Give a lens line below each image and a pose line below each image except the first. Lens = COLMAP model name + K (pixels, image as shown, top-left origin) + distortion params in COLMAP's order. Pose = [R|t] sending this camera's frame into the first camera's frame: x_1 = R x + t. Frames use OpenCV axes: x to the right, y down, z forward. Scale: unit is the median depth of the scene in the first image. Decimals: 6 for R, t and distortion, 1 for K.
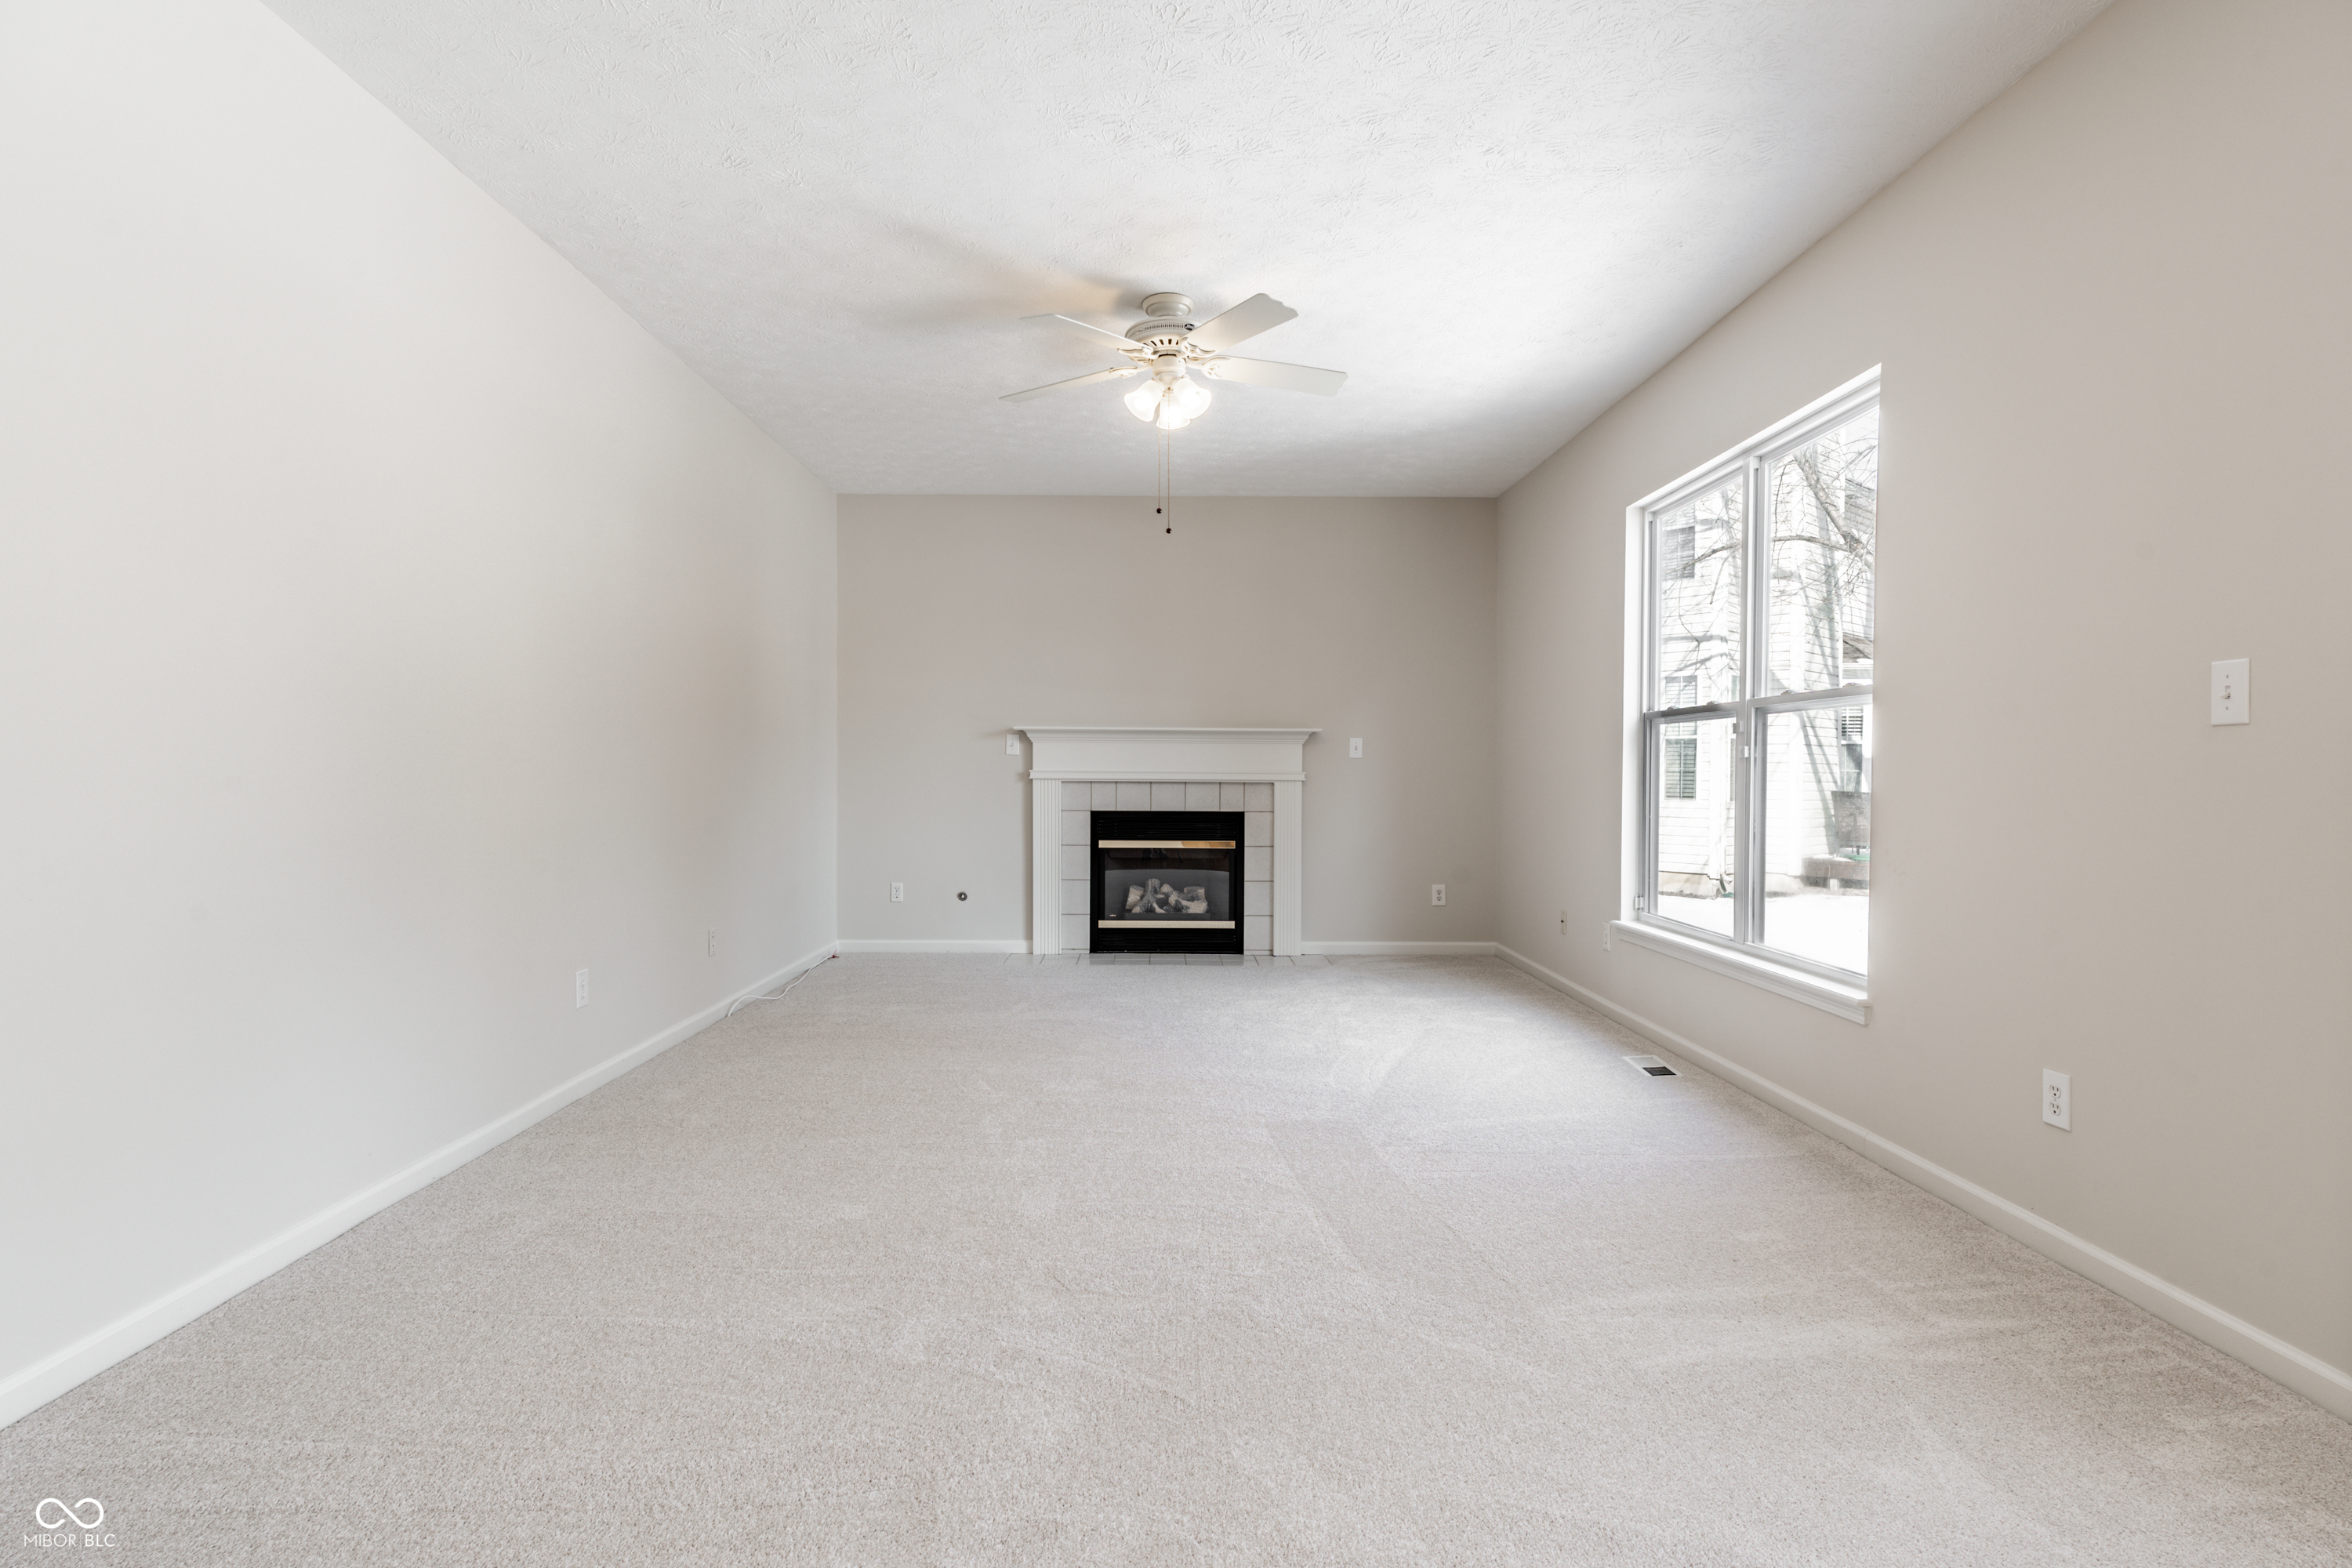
lens RADIAL K [[1209.2, 0, 1176.0], [0, 1209.2, 784.0], [0, 0, 1]] dist [0.000257, -0.000195]
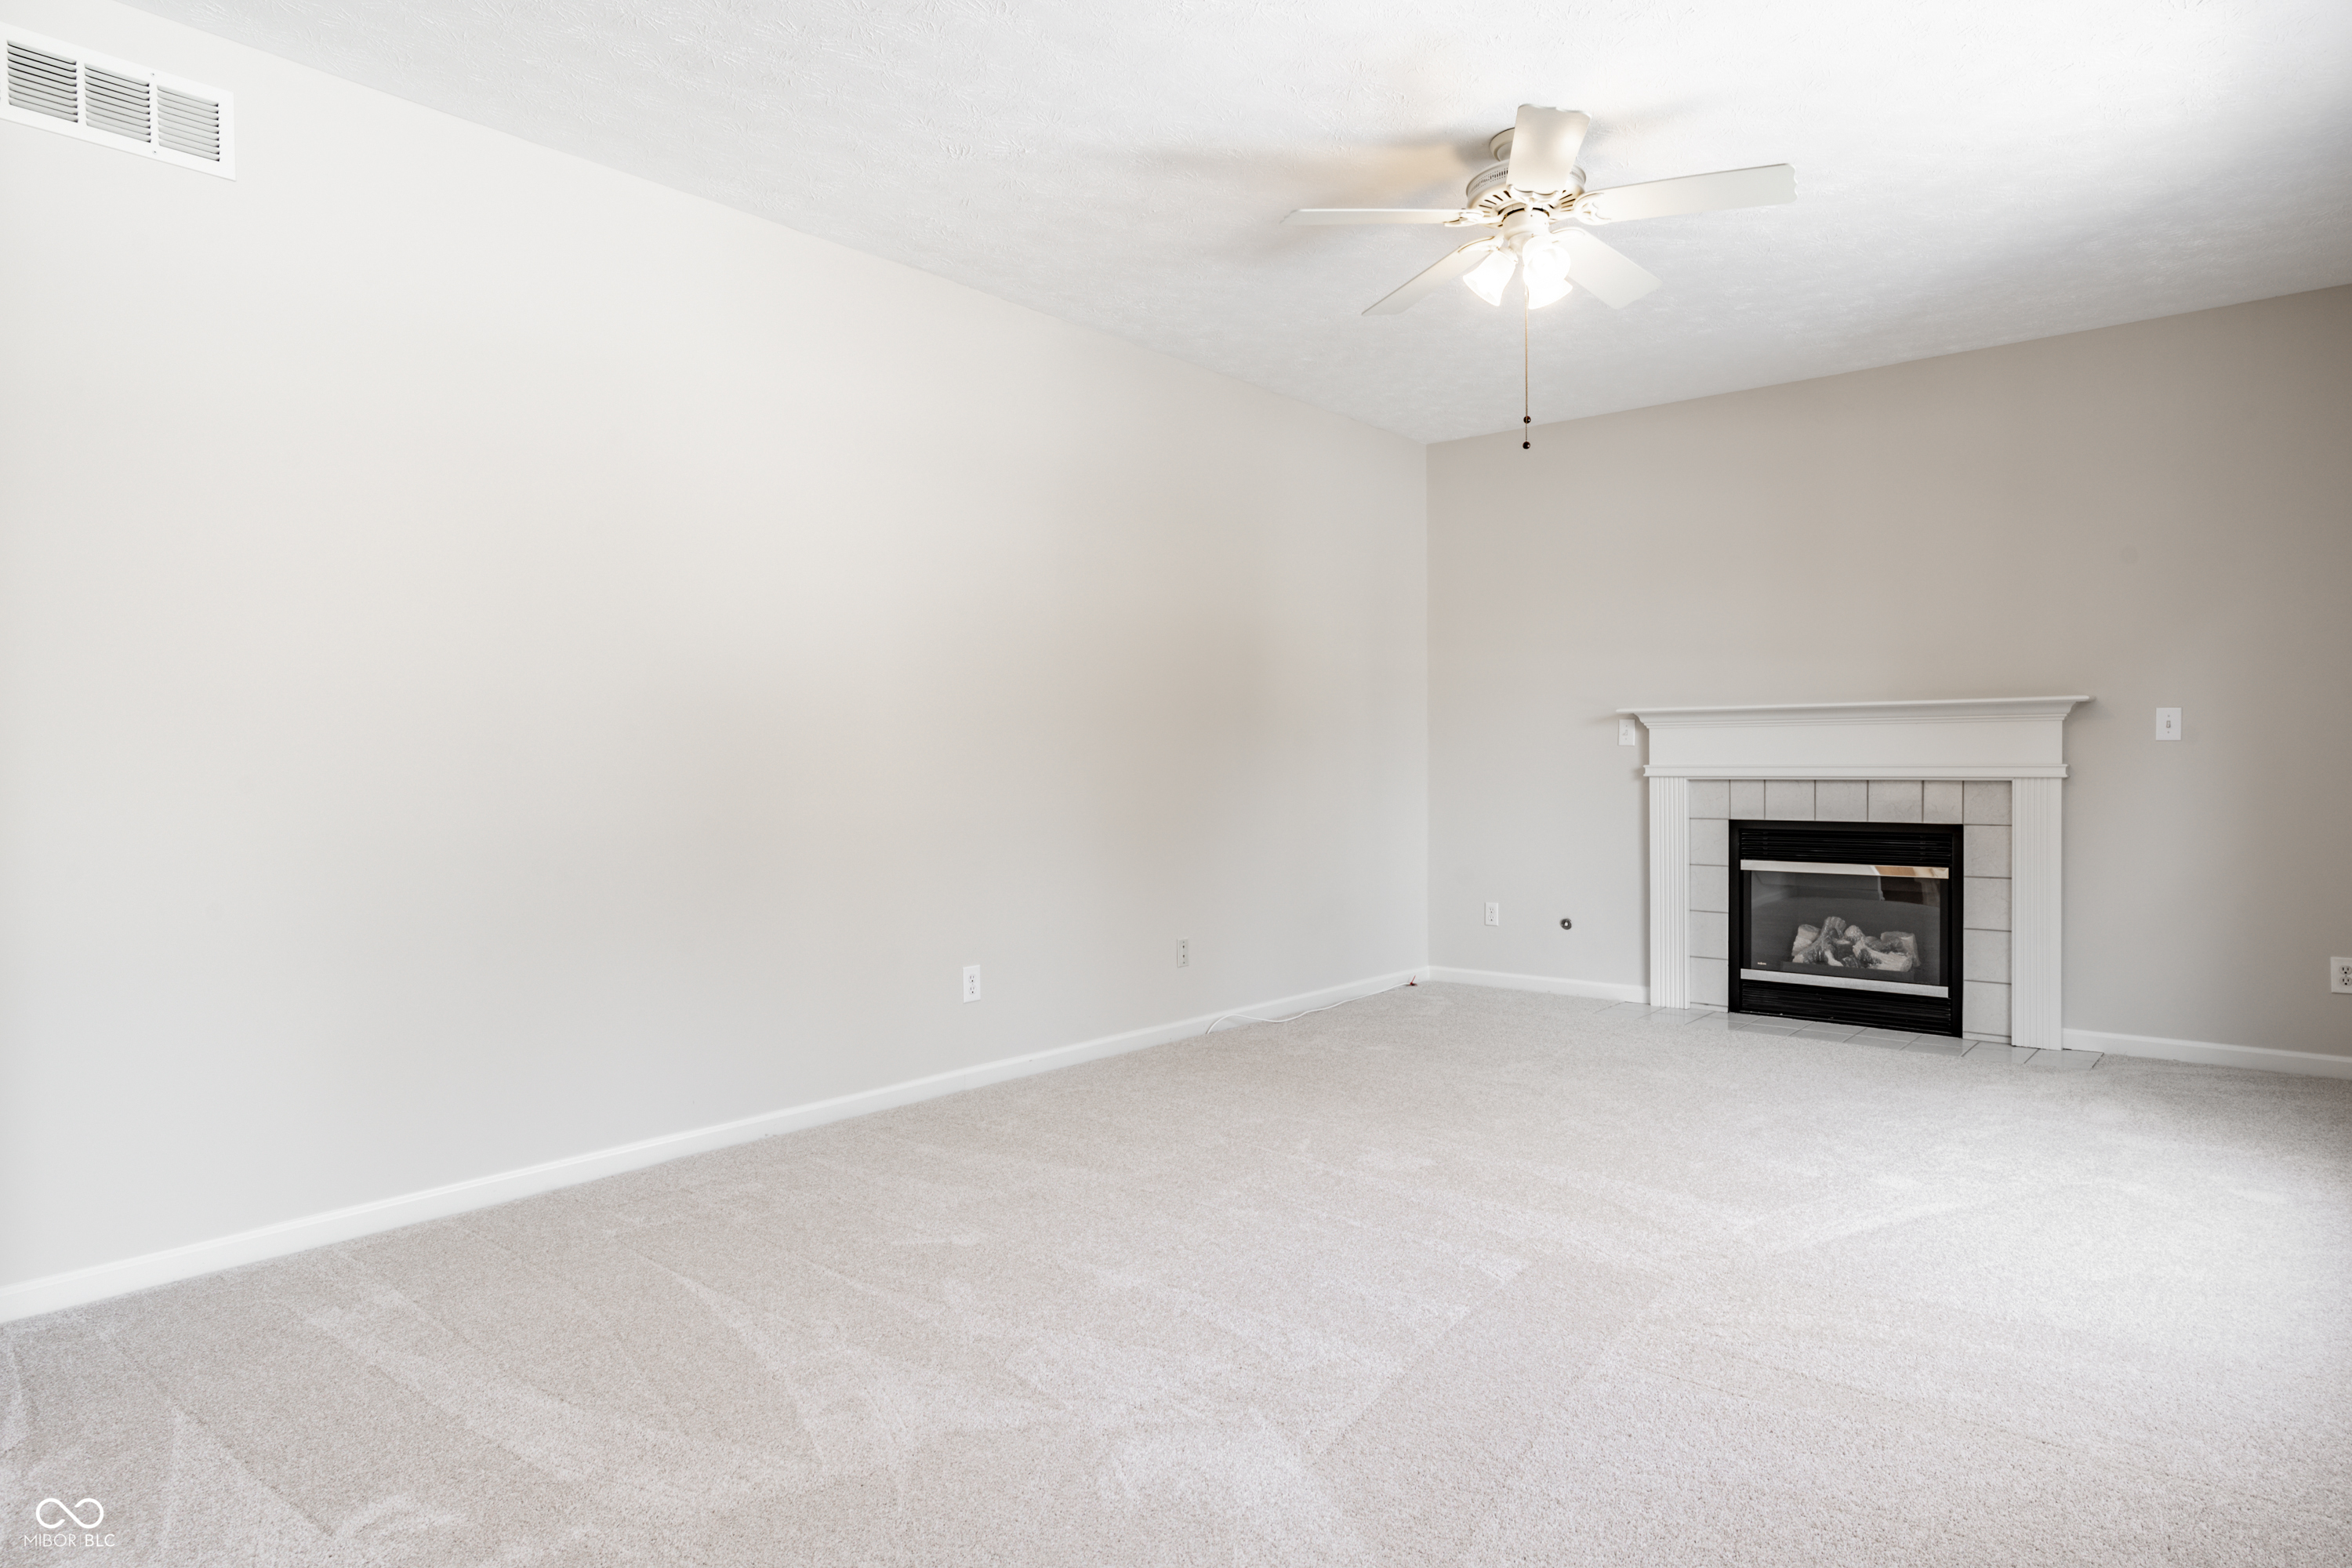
lens RADIAL K [[1437.5, 0, 1176.0], [0, 1437.5, 784.0], [0, 0, 1]] dist [0.002009, 0.000495]
pose [[0.746098, -0.000709, -0.665836, 0.262232], [0.001142, 0.999999, 0.000214, -0.000062], [0.665835, -0.000920, 0.746098, 0.118653]]
